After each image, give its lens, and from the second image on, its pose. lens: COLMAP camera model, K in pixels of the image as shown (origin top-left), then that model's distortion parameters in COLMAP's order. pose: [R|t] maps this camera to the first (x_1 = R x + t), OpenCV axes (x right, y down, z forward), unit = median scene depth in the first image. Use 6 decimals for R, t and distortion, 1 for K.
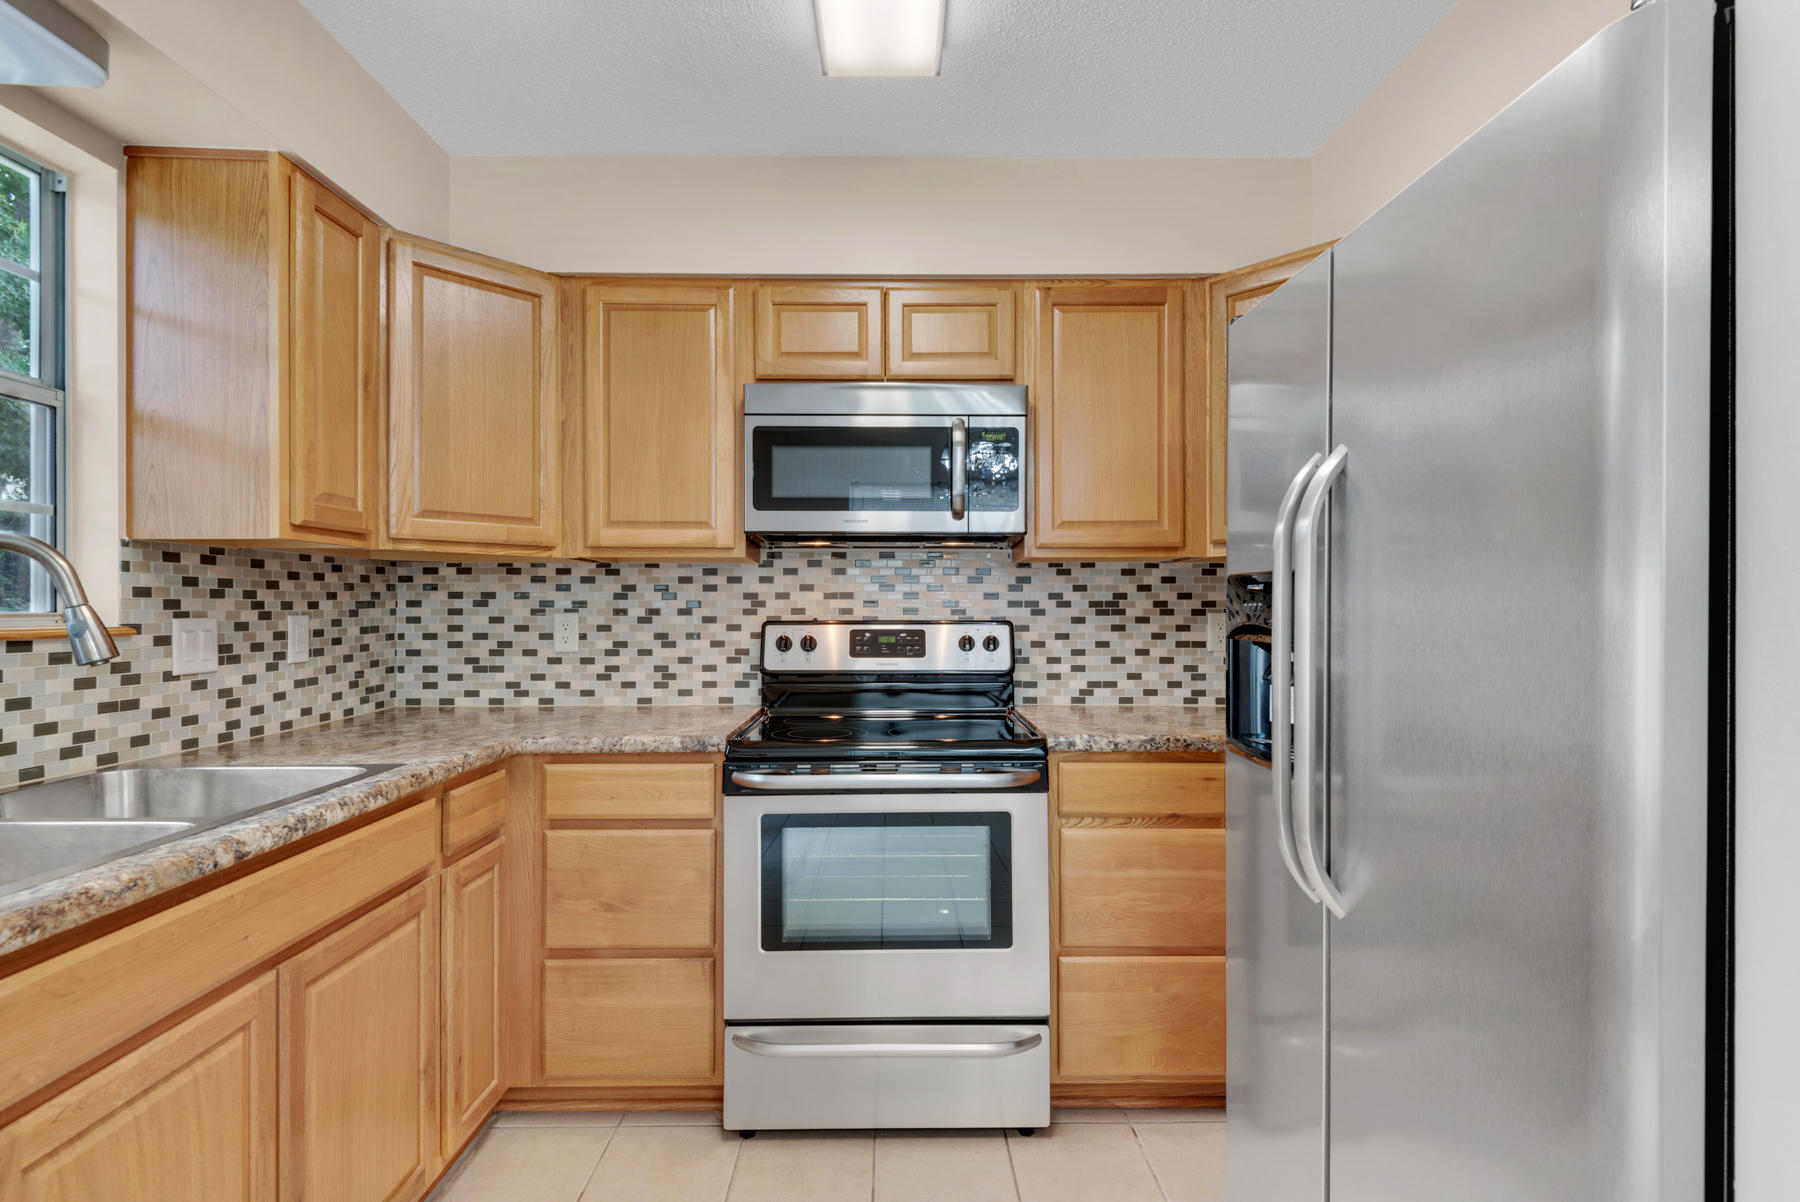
lens RADIAL K [[858.8, 0, 900.6], [0, 858.8, 604.4], [0, 0, 1]] dist [0.024864, -0.017415]
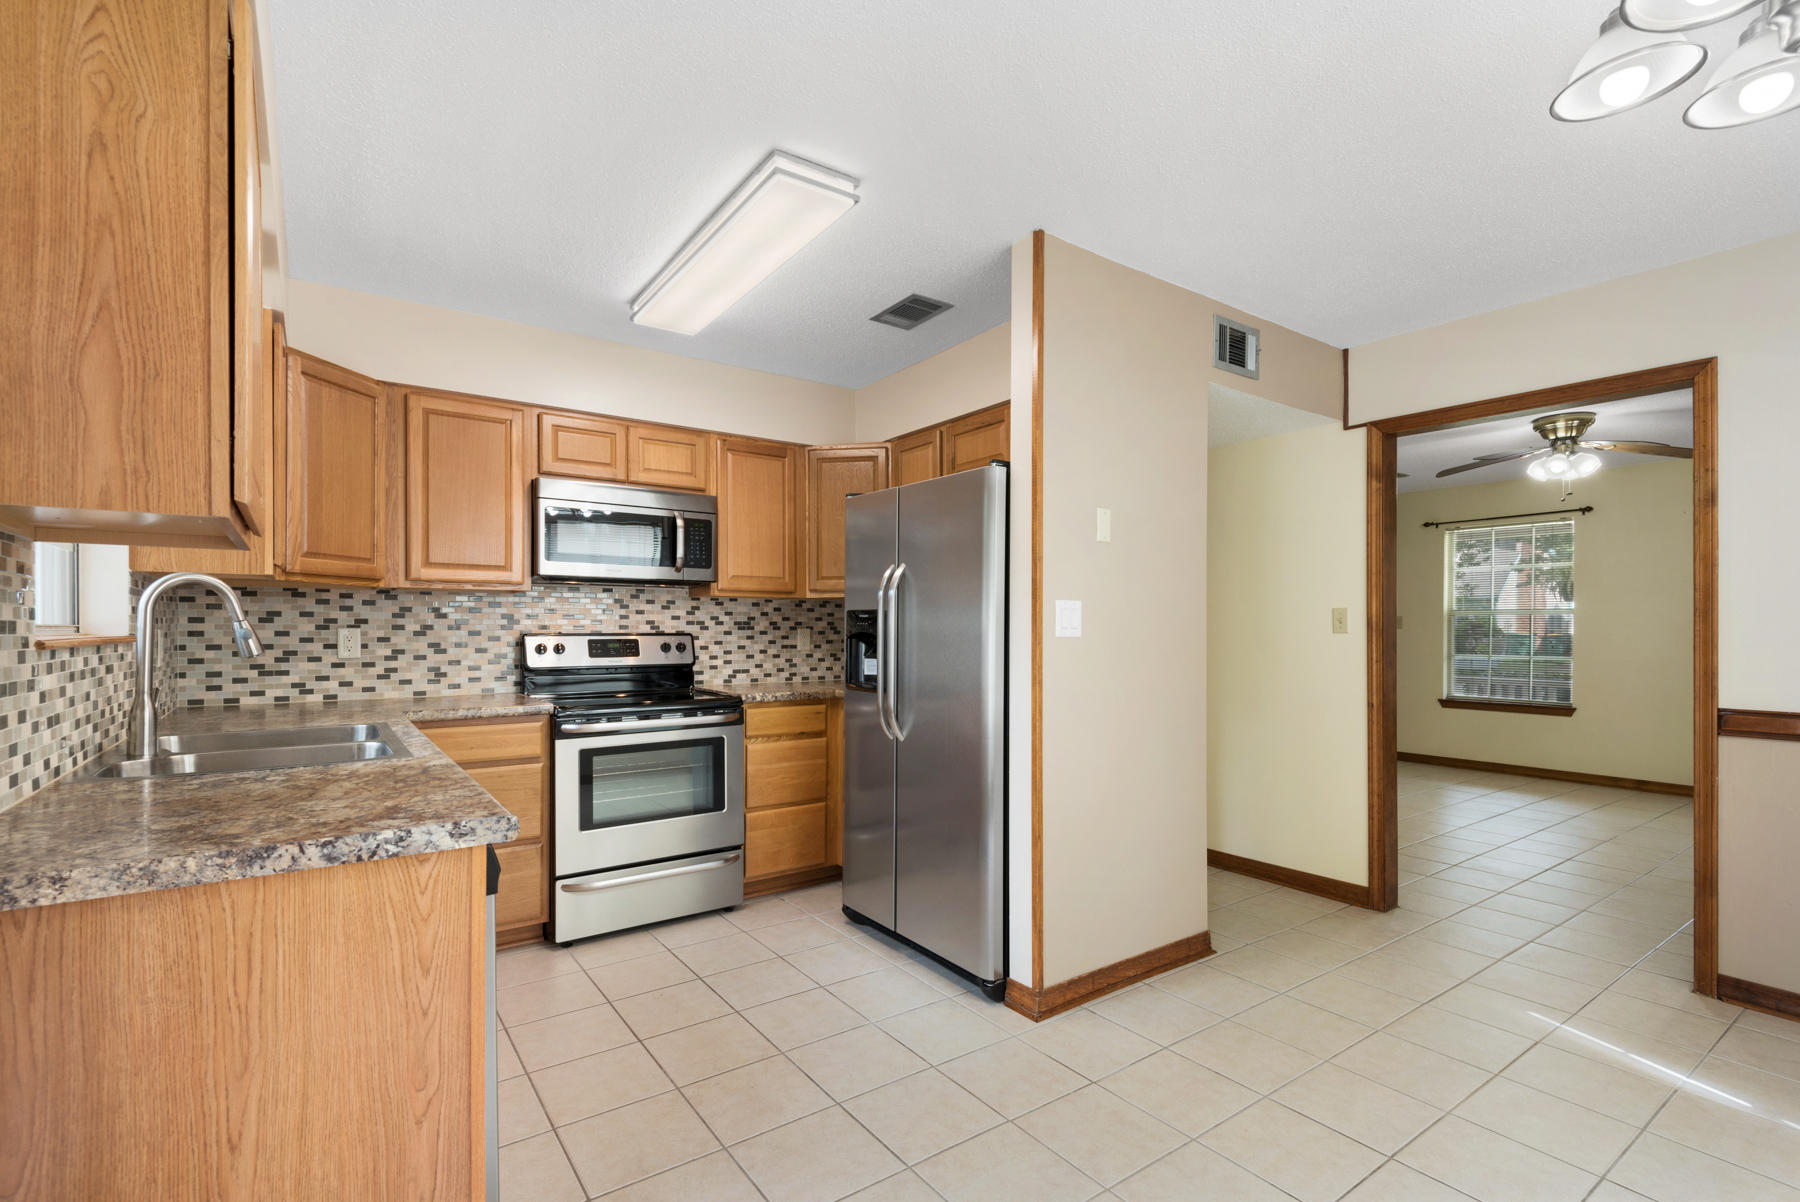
lens RADIAL K [[823.8, 0, 904.8], [0, 823.8, 629.5], [0, 0, 1]] dist [0.018872, -0.010281]
pose [[0.816669, 0.001205, 0.577106, -0.491643], [-0.004821, 0.999977, 0.004734, 0.002864], [-0.577087, -0.006649, 0.816656, -0.560465]]
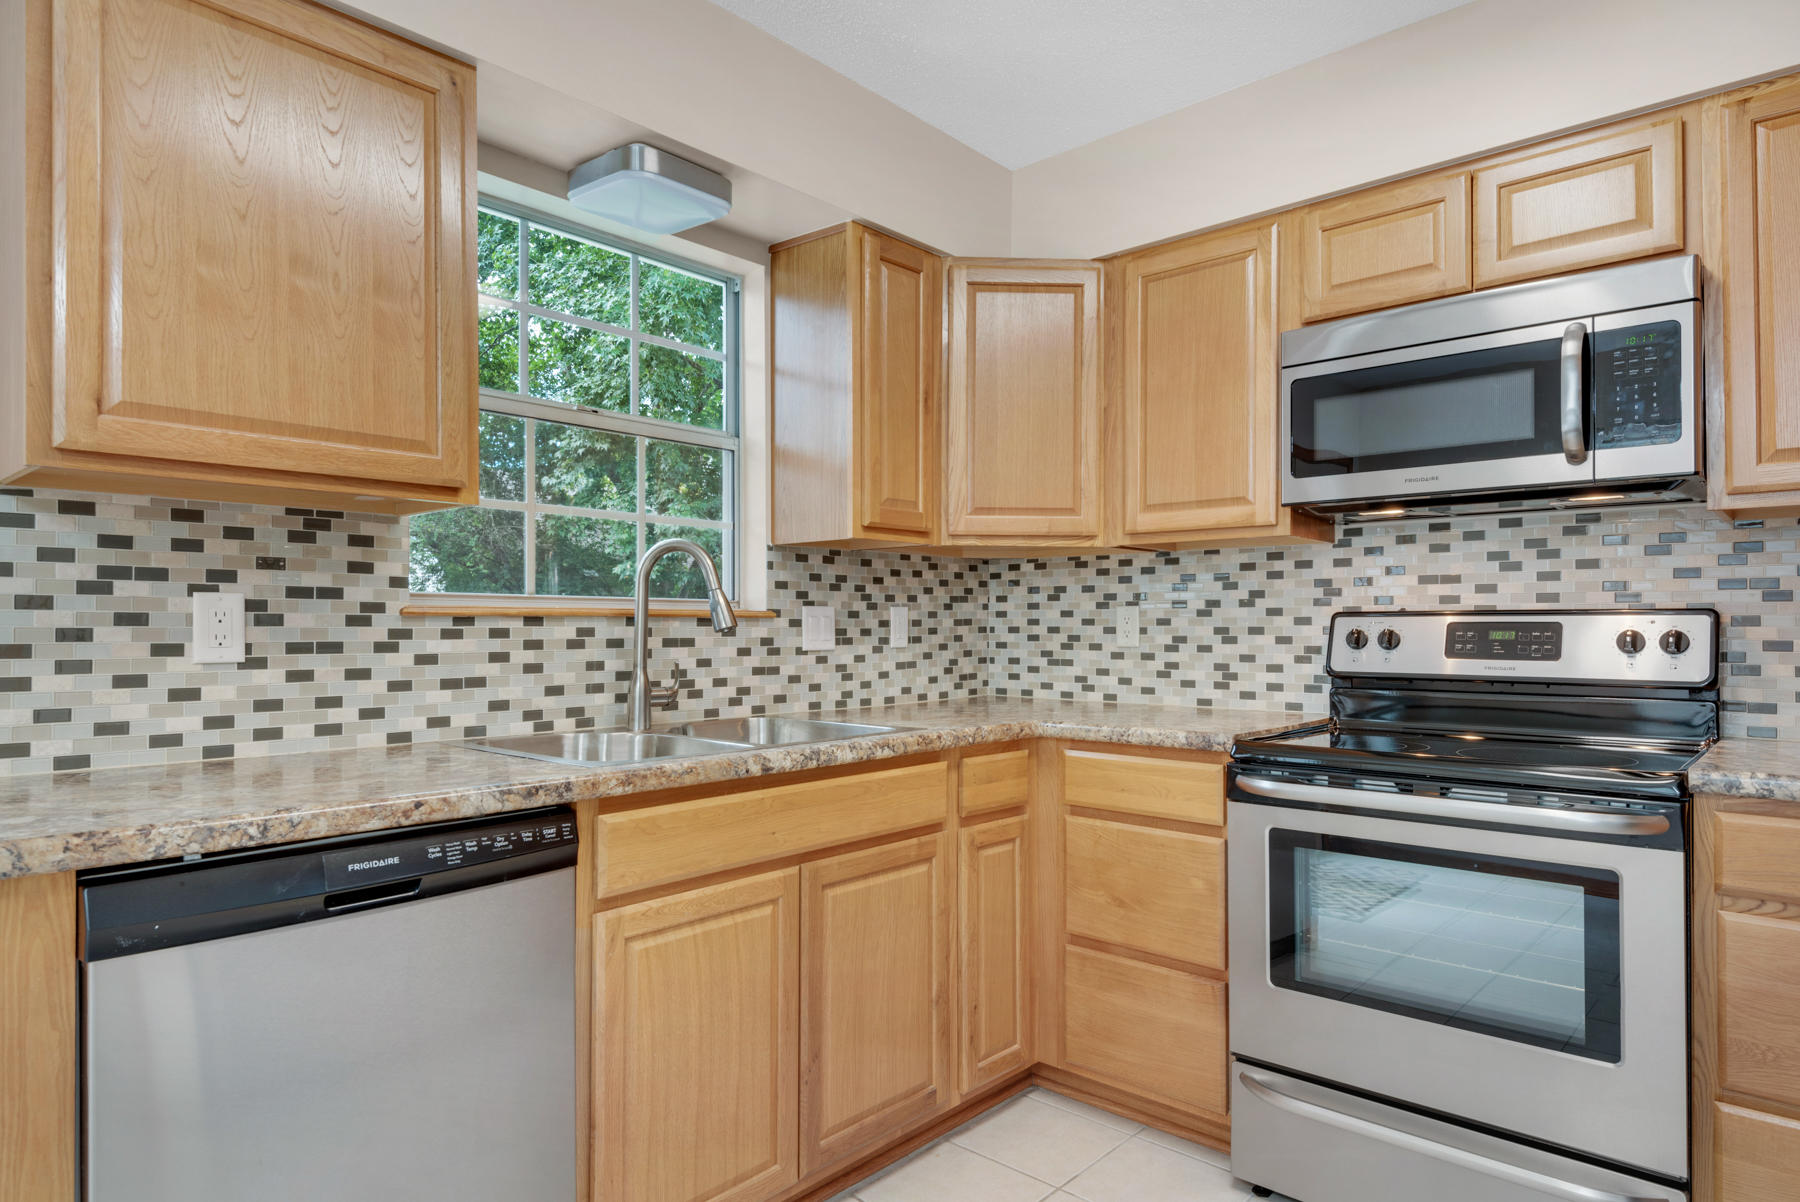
lens RADIAL K [[1038.3, 0, 902.3], [0, 1038.3, 617.5], [0, 0, 1]] dist [0.005925, -0.010435]
pose [[0.732653, -0.004549, -0.680587, 0.245778], [0.001479, 0.999986, -0.005091, 0.032546], [0.680601, 0.002724, 0.732649, -0.016862]]
